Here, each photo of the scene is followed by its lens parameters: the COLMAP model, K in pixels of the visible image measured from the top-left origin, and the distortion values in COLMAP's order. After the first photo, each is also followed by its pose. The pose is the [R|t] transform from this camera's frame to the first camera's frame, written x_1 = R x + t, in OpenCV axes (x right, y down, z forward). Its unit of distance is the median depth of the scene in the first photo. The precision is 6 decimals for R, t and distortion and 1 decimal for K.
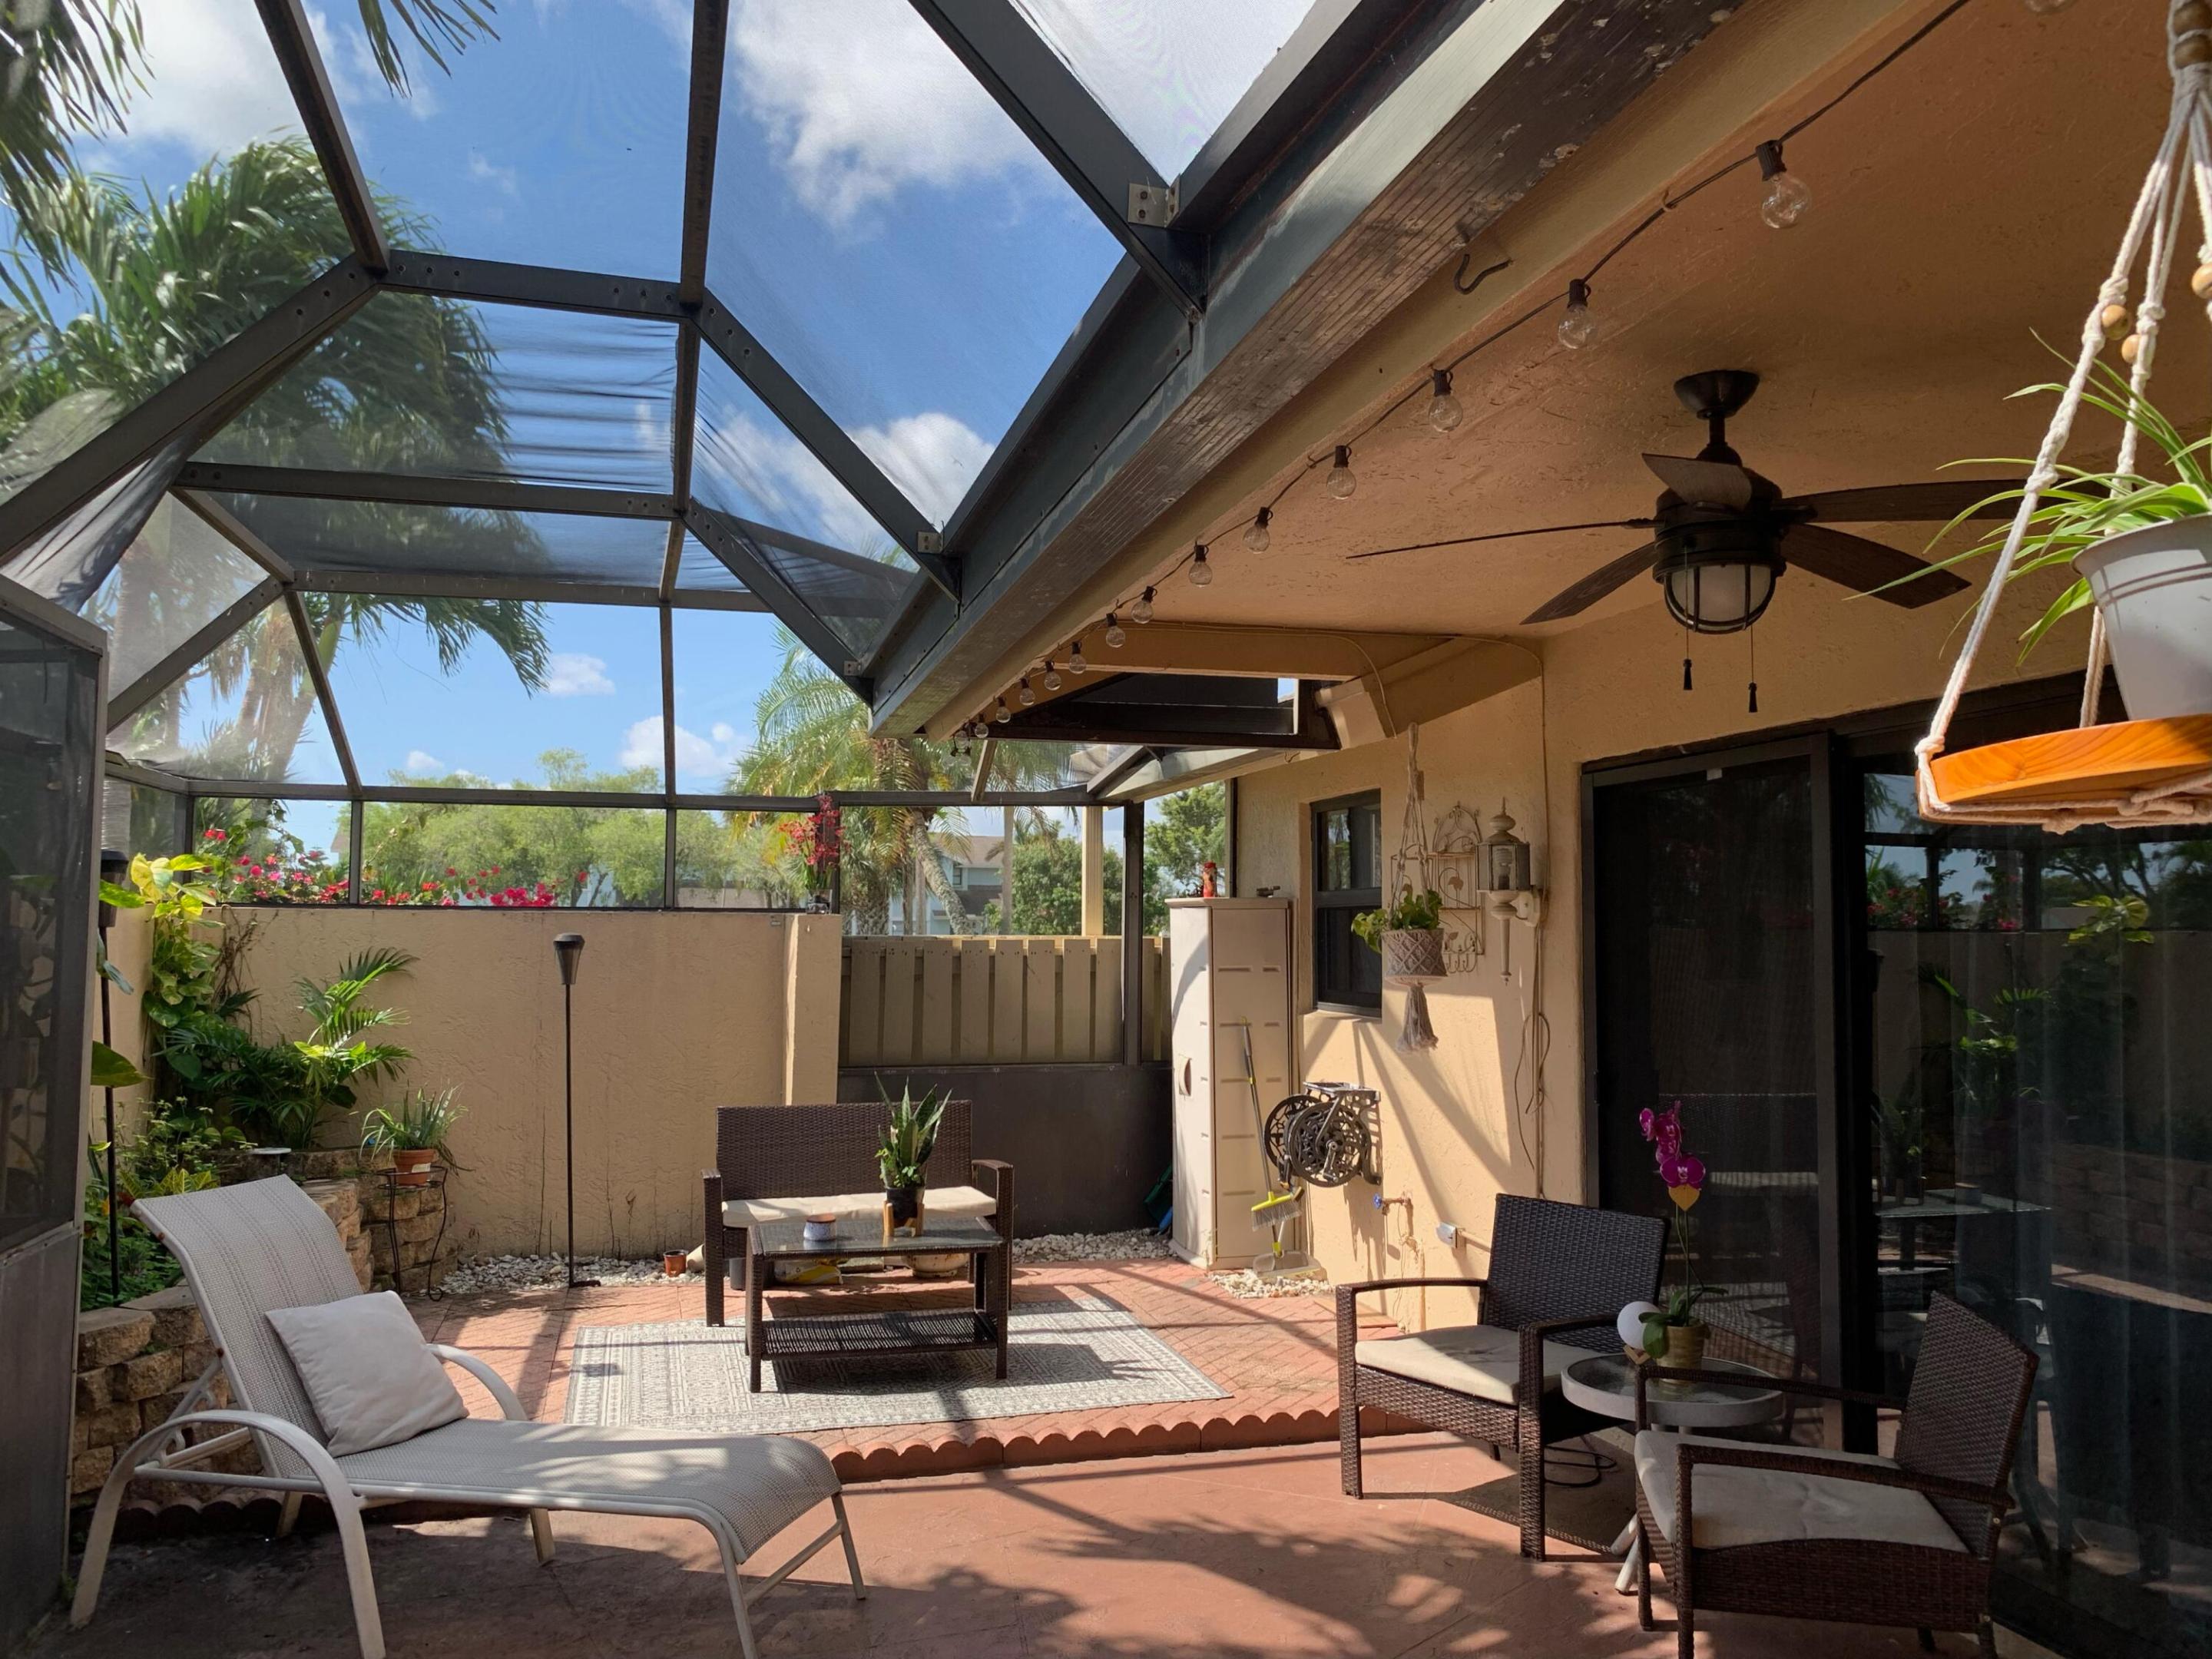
lens RADIAL K [[1685.9, 0, 1095.8], [0, 1685.9, 807.5], [0, 0, 1]] dist [0.051476, -0.021547]
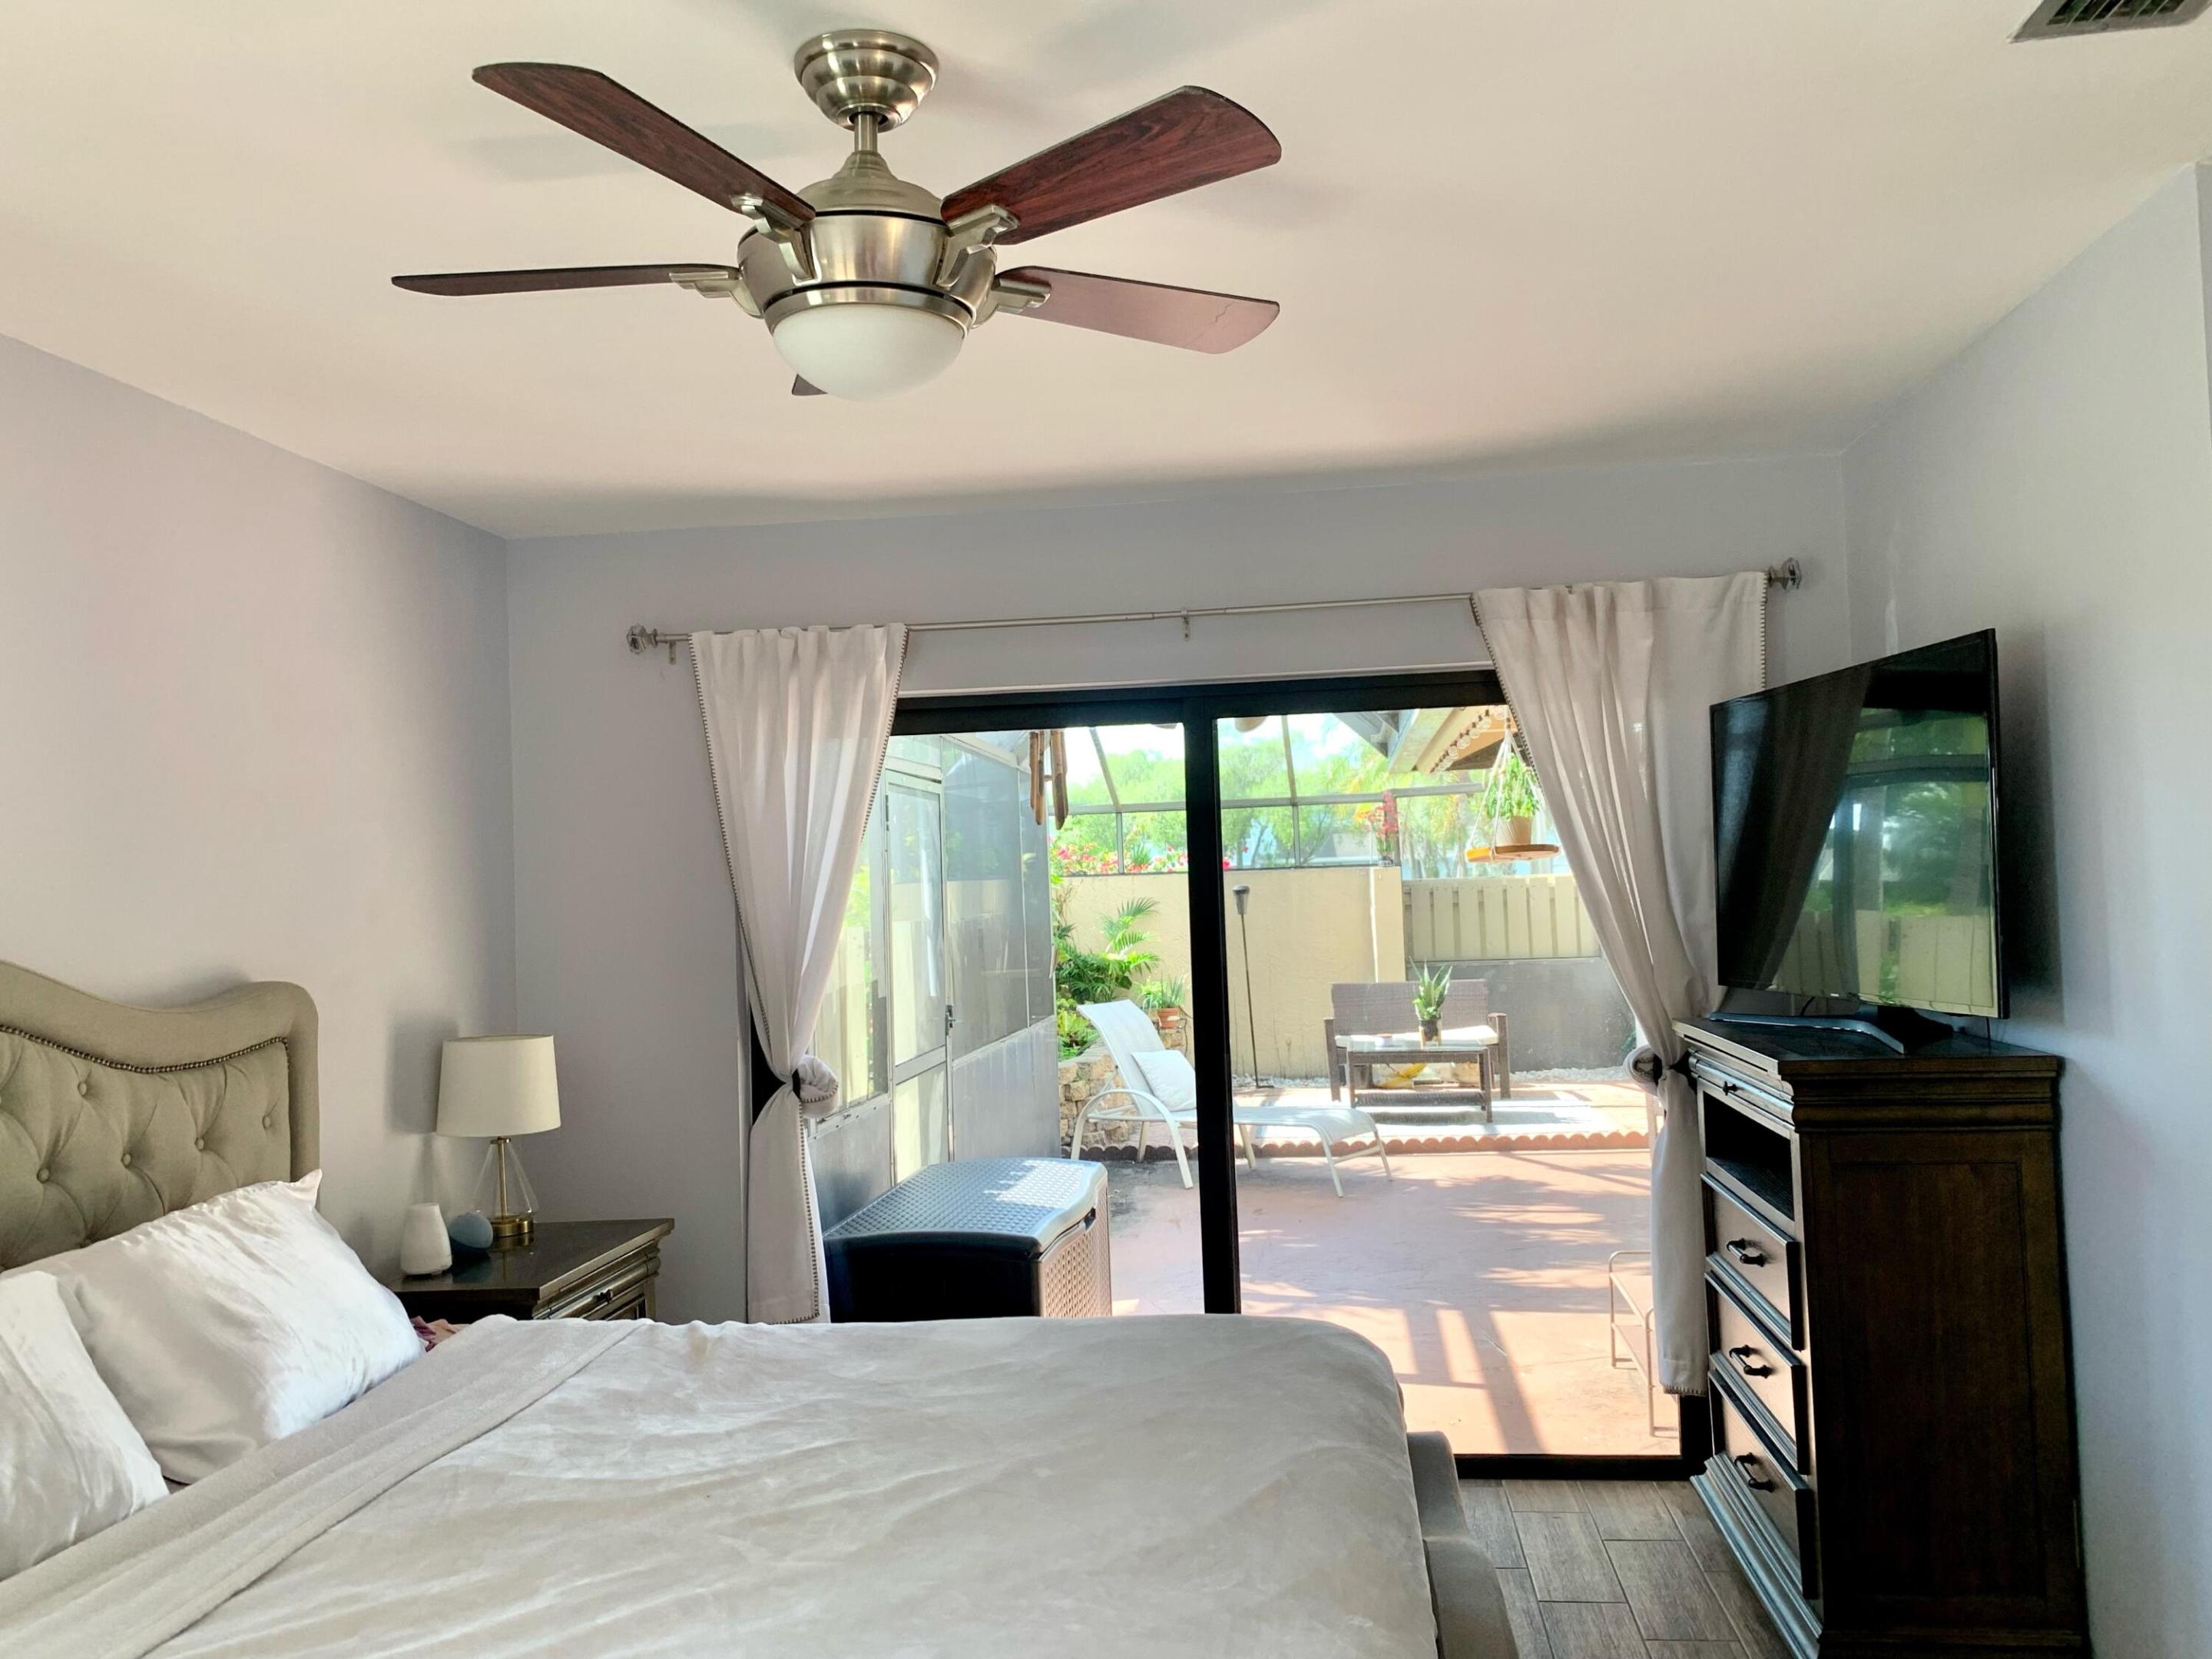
lens RADIAL K [[1685.9, 0, 1100.4], [0, 1685.9, 826.3], [0, 0, 1]] dist [0.051476, -0.021547]
pose [[0.927445, -0.053011, -0.370182, 0.190573], [0.069753, 0.997052, 0.031976, -0.049614], [0.367396, -0.055477, 0.928409, -0.628178]]
